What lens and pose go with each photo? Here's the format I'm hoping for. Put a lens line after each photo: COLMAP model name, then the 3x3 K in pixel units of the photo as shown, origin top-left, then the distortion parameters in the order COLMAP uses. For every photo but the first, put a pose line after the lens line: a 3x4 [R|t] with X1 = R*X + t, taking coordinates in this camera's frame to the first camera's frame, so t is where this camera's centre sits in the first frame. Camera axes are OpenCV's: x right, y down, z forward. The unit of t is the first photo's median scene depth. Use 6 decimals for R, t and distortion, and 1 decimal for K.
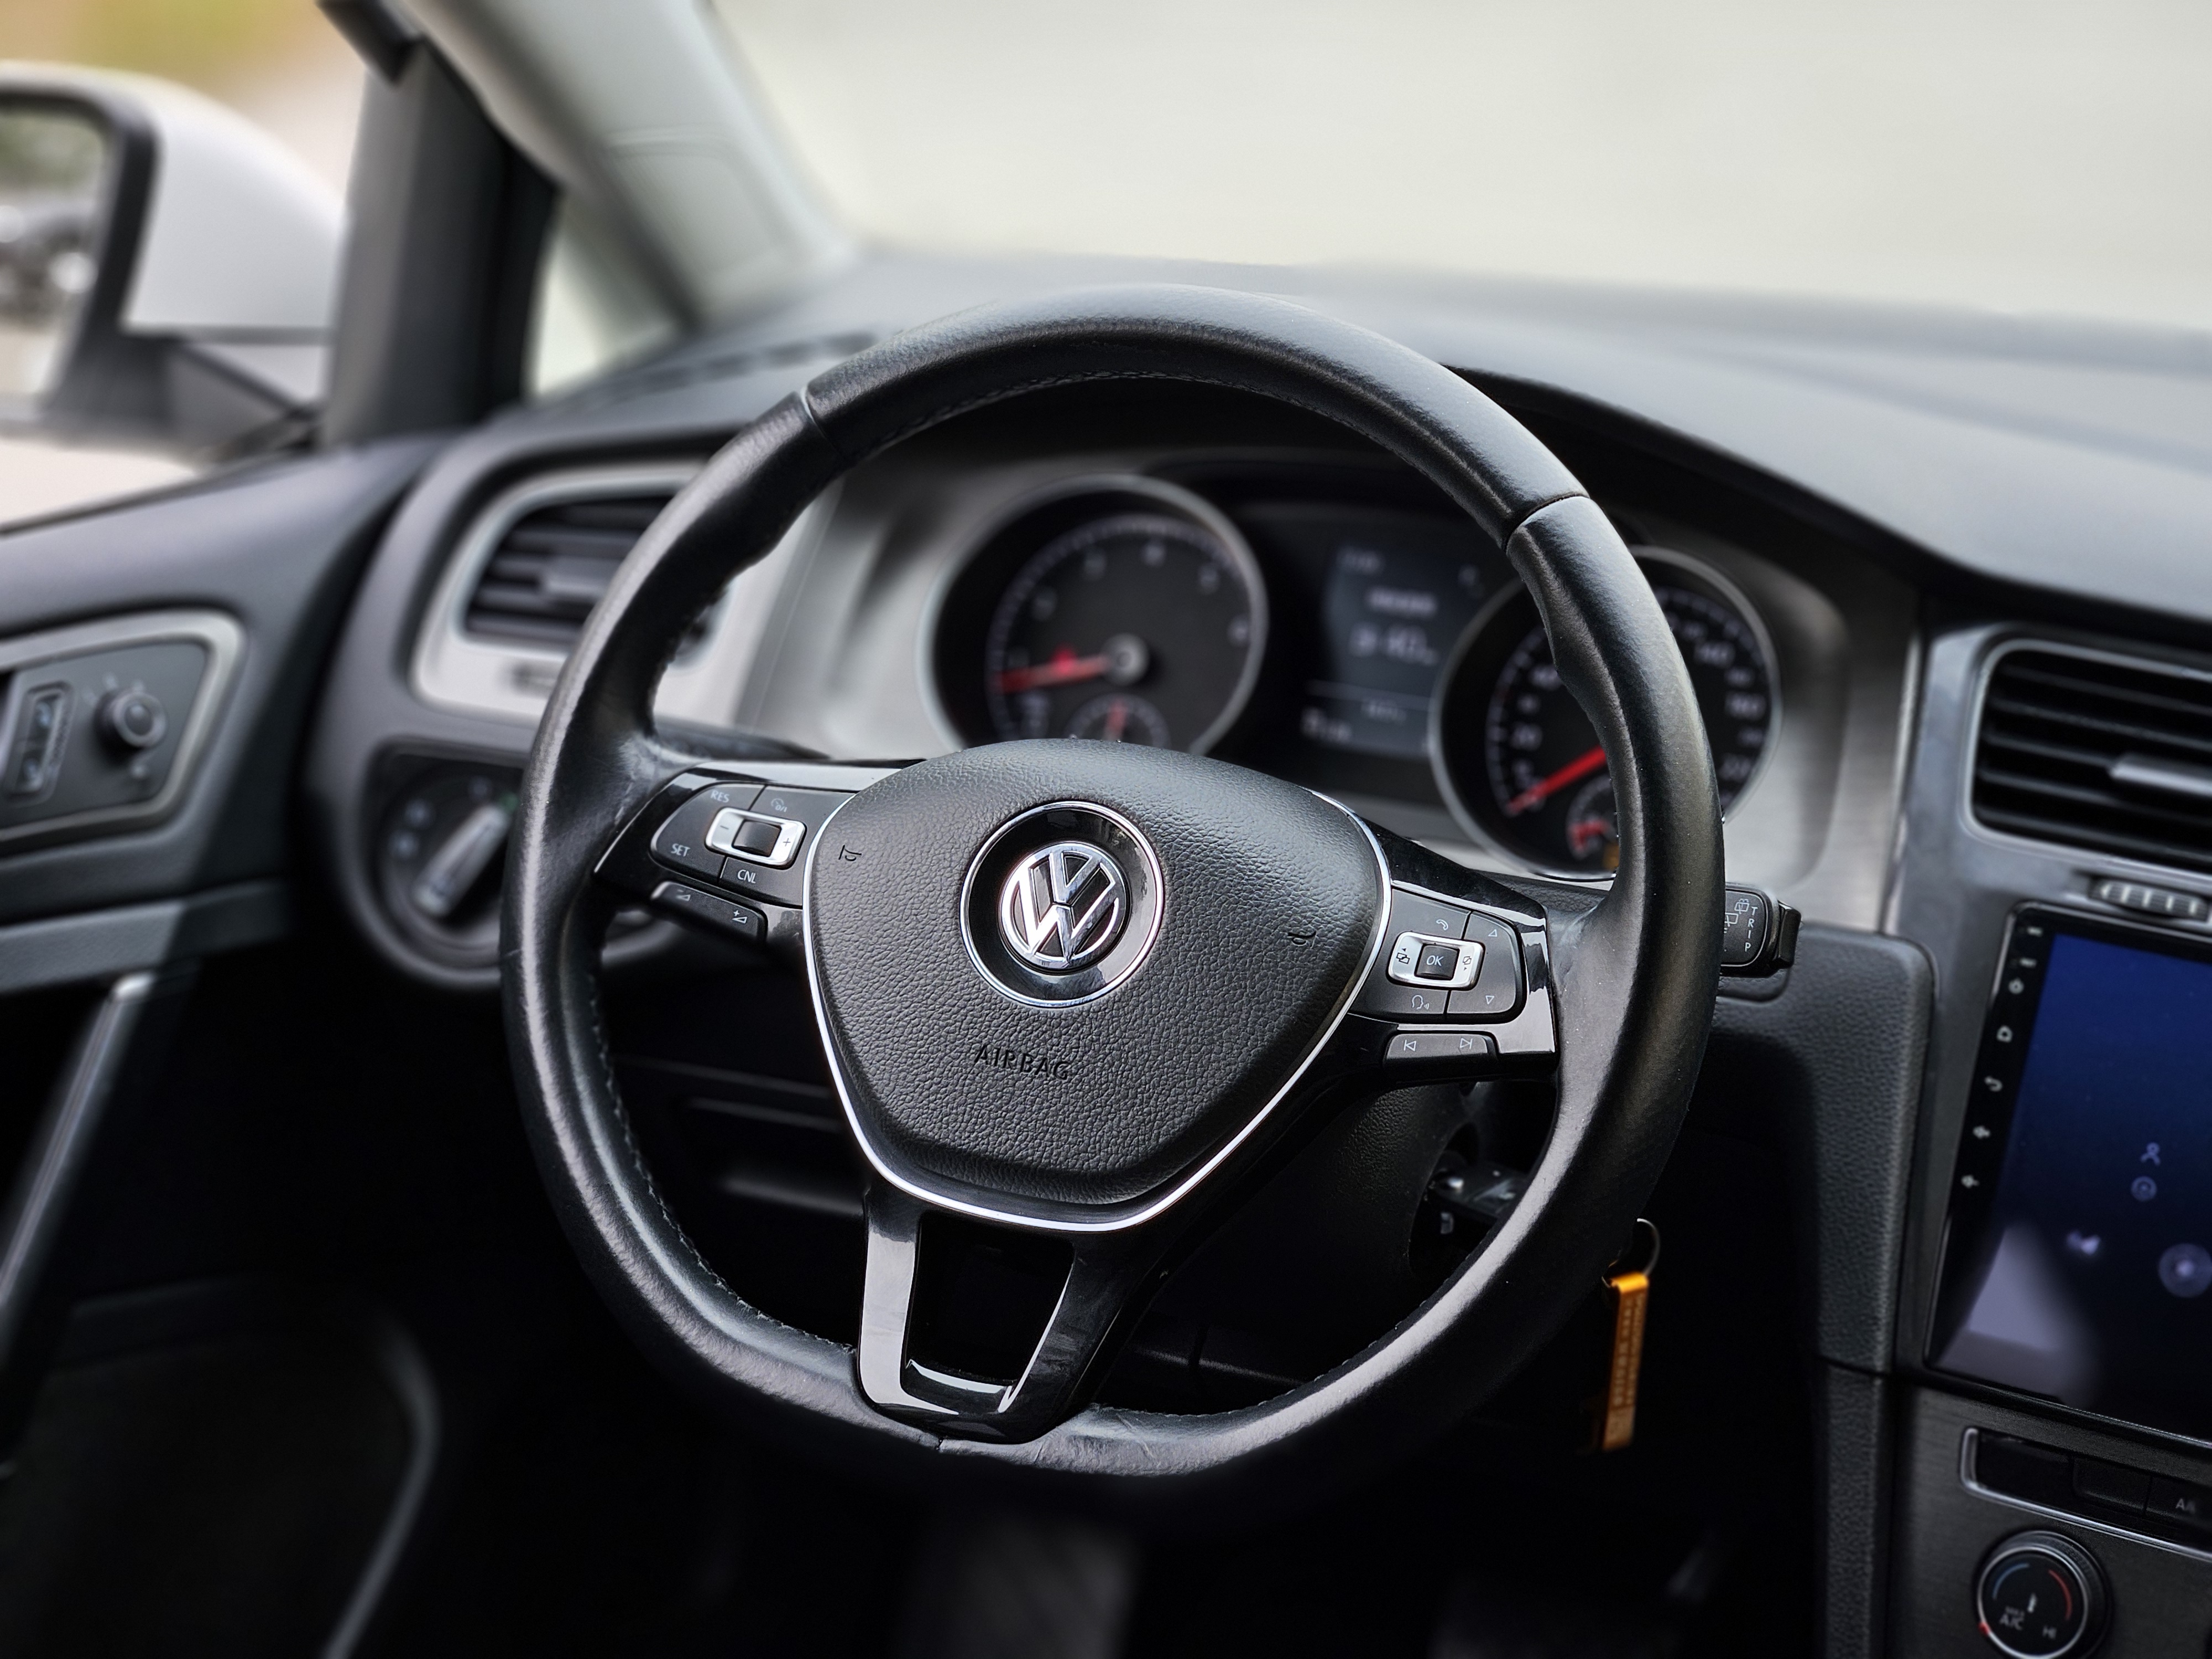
lens RADIAL K [[4243.4, 0, 1122.7], [0, 4243.4, 831.7], [0, 0, 1]] dist [-0.264509, 3.469017]
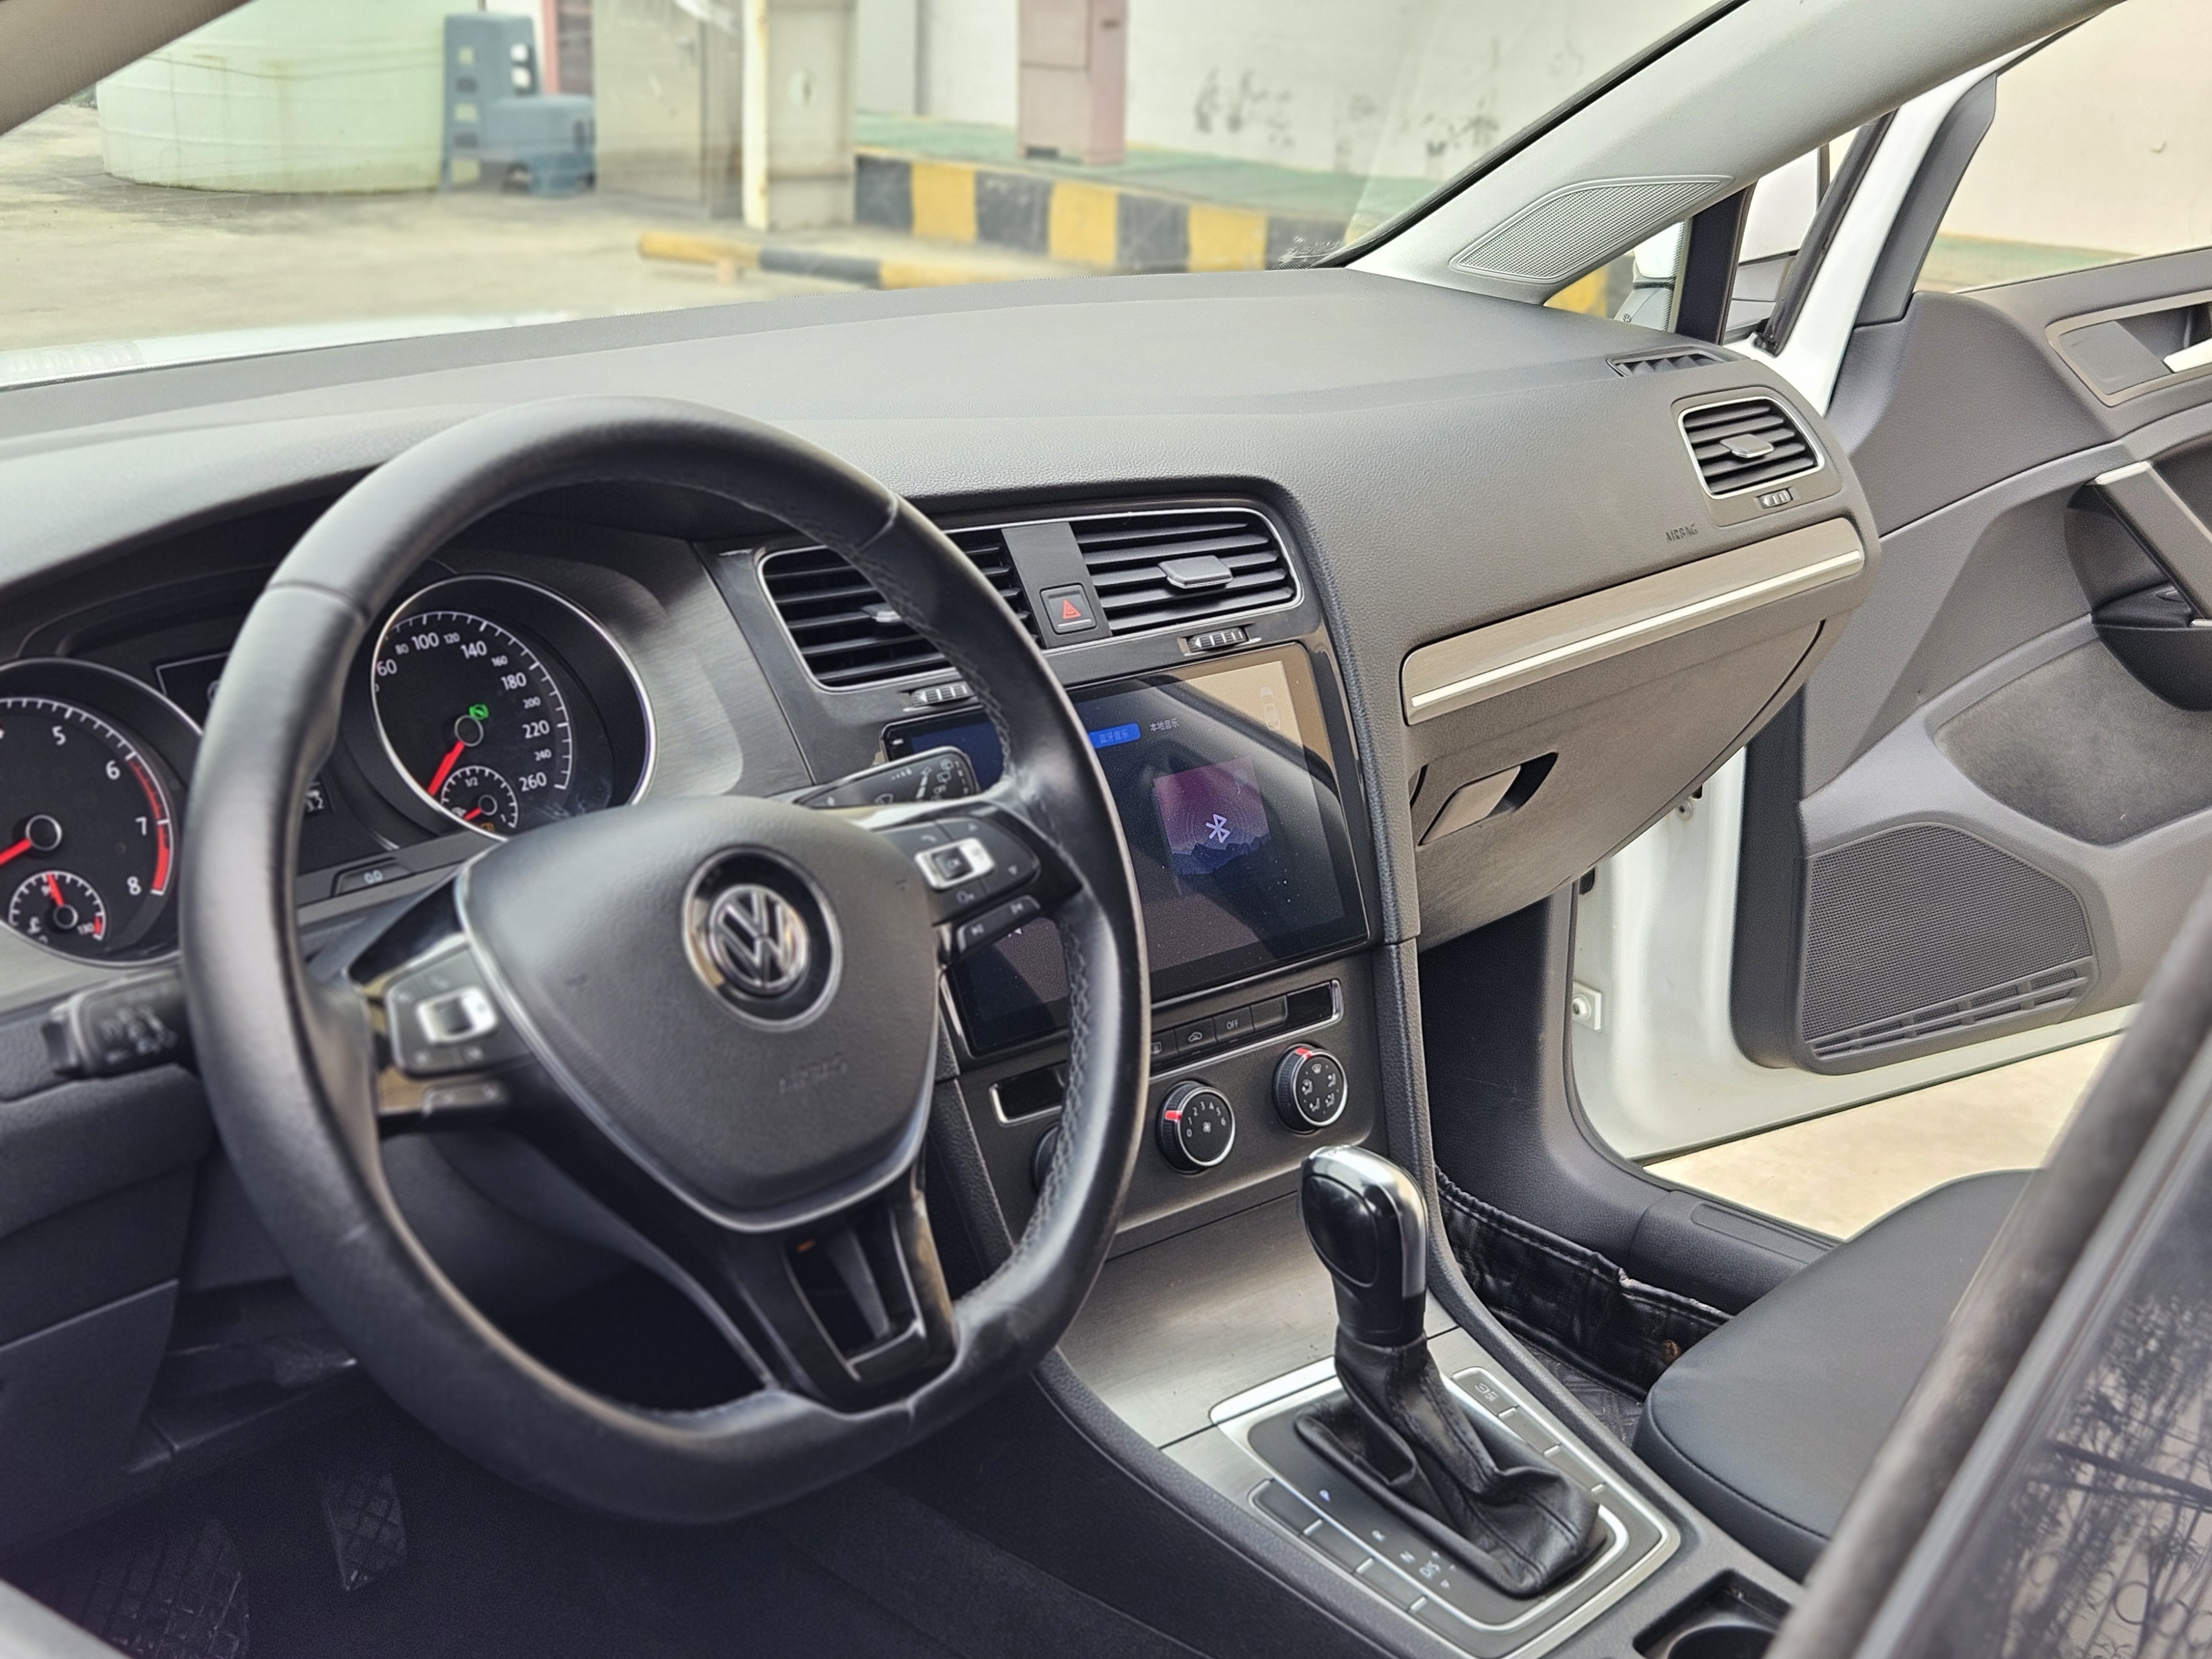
lens RADIAL K [[2969.7, 0, 1100.1], [0, 2969.7, 776.1], [0, 0, 1]] dist [0.106920, -0.103735]
pose [[0.321577, -0.306431, 0.895929, -0.643898], [0.275820, 0.935469, 0.220955, -0.164078], [-0.905821, 0.176061, 0.385345, 0.567605]]
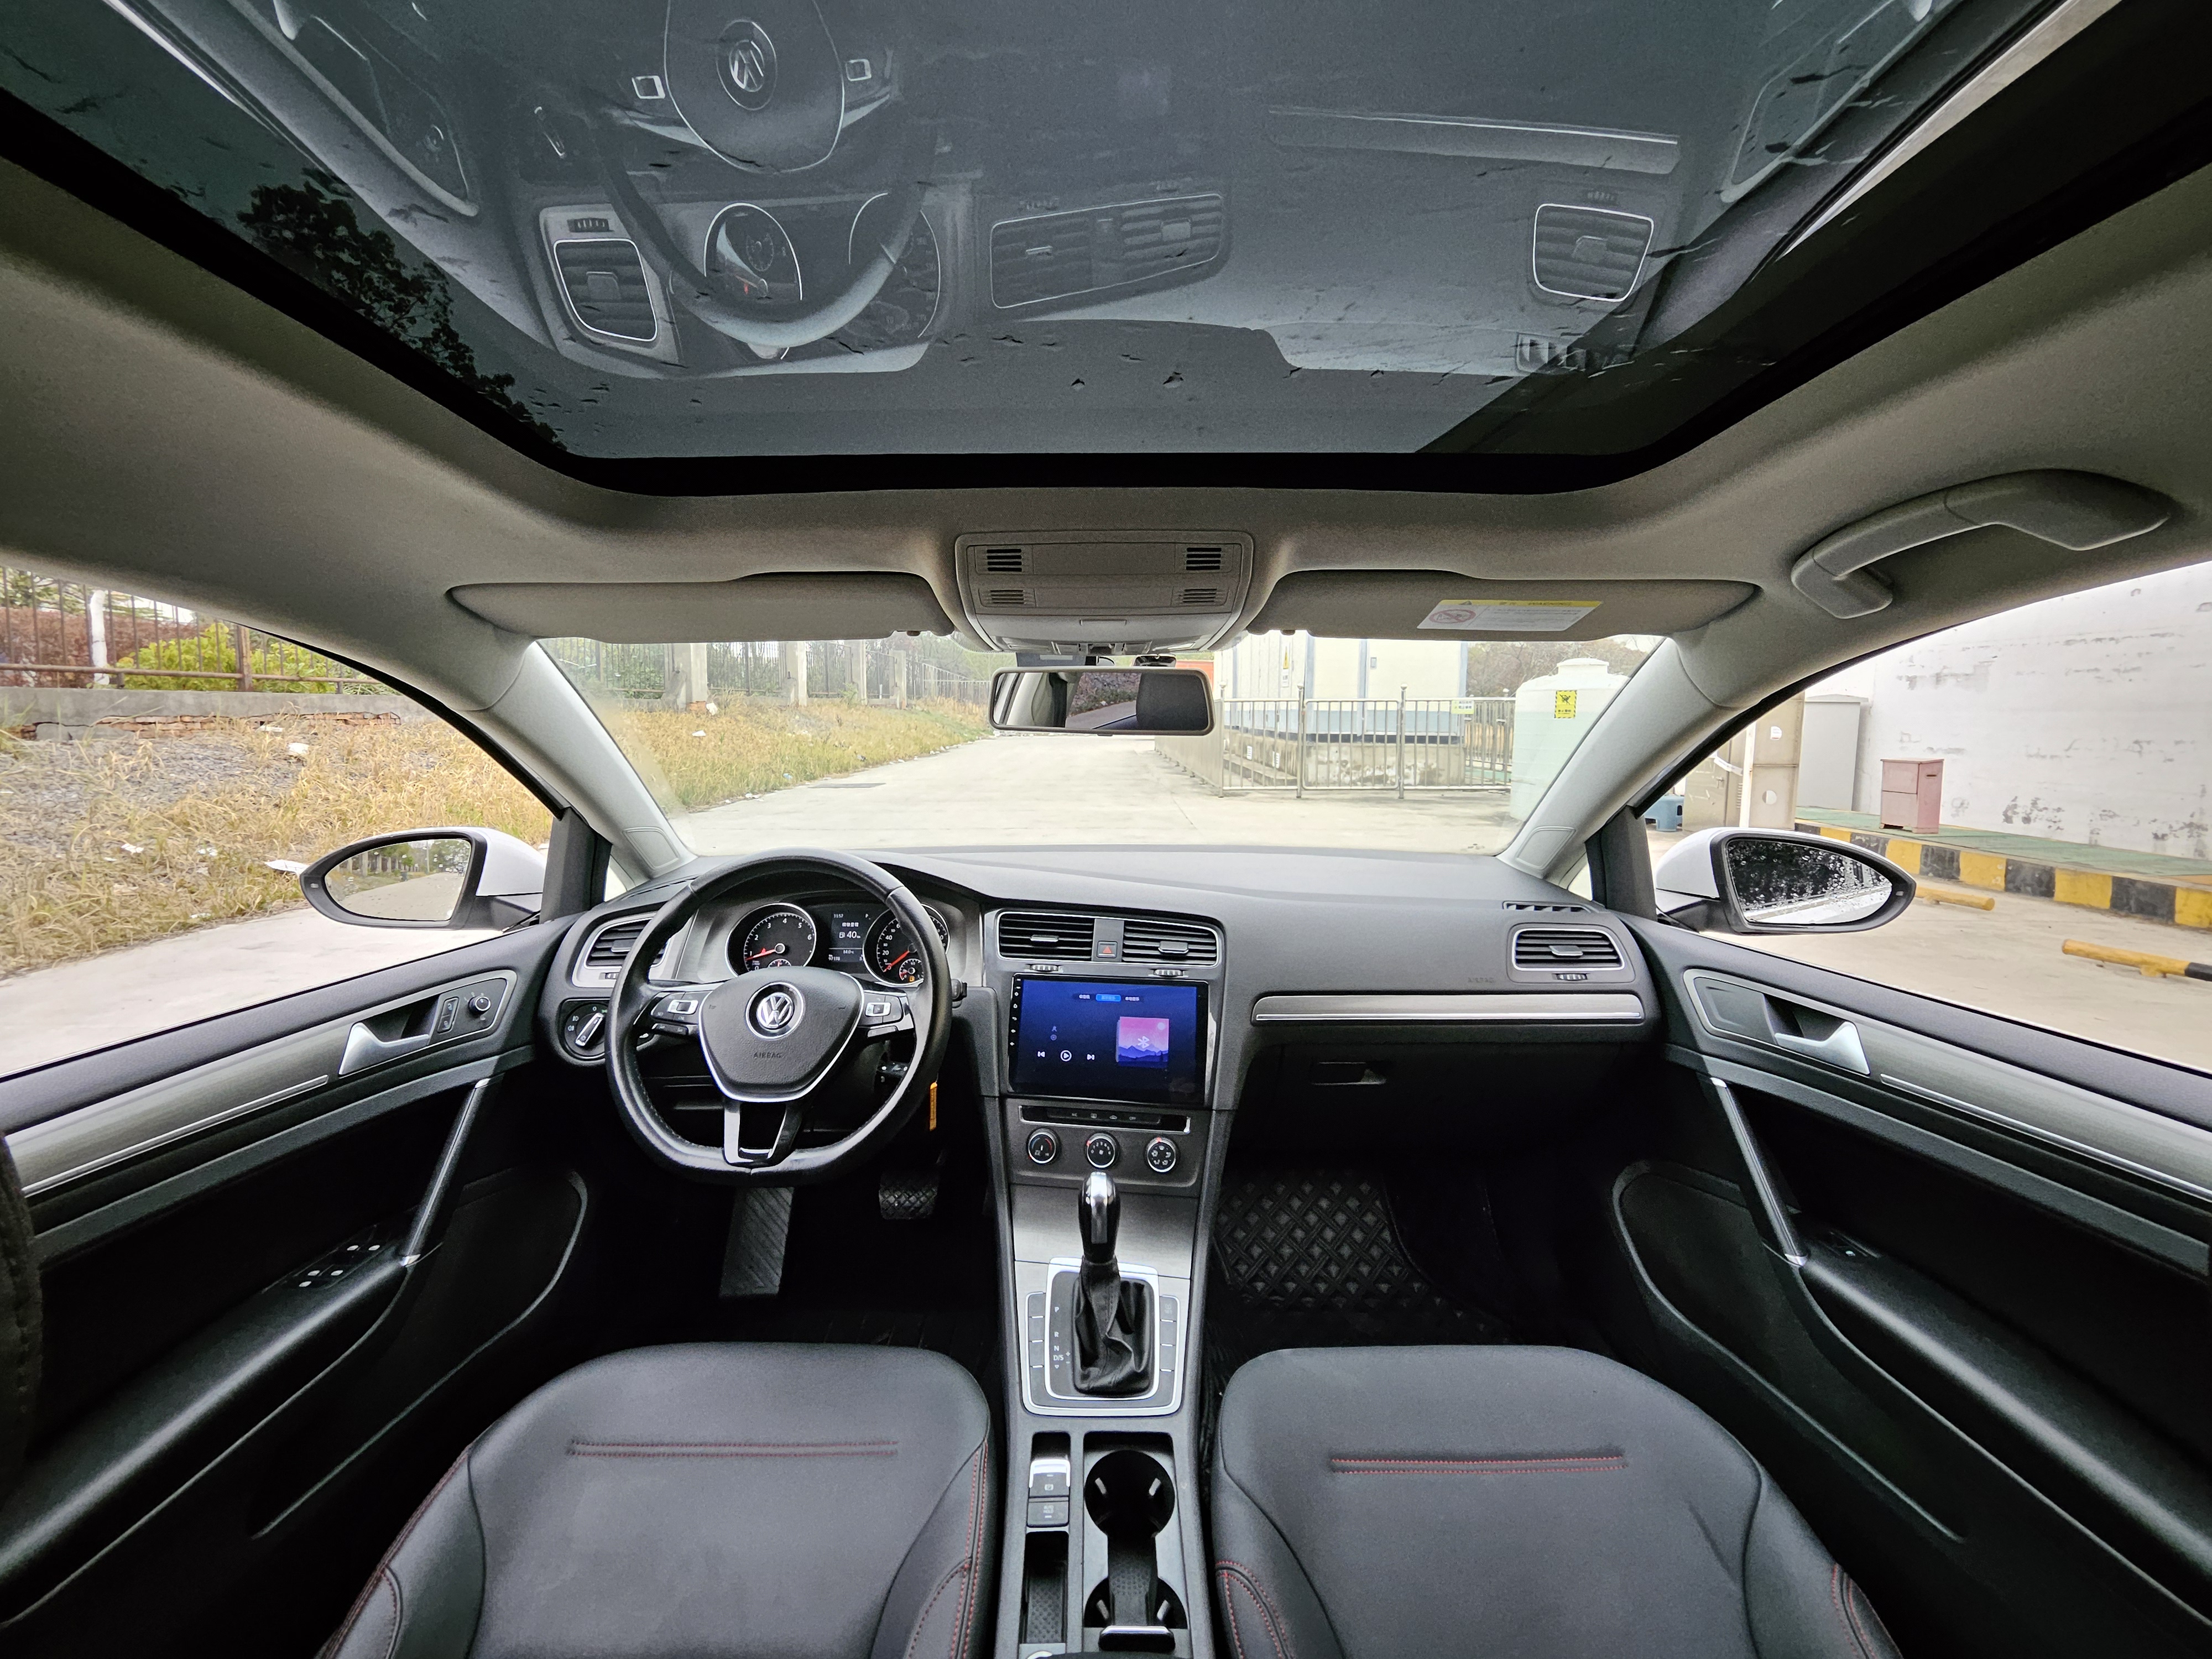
lens RADIAL K [[875.0, 0, 1093.4], [0, 875.0, 781.5], [0, 0, 1]] dist [-0.000068, -0.000650]
pose [[0.923697, -0.068437, 0.376961, -0.030099], [0.150344, 0.969742, -0.192345, 0.010984], [-0.352392, 0.234342, 0.906037, 0.140233]]
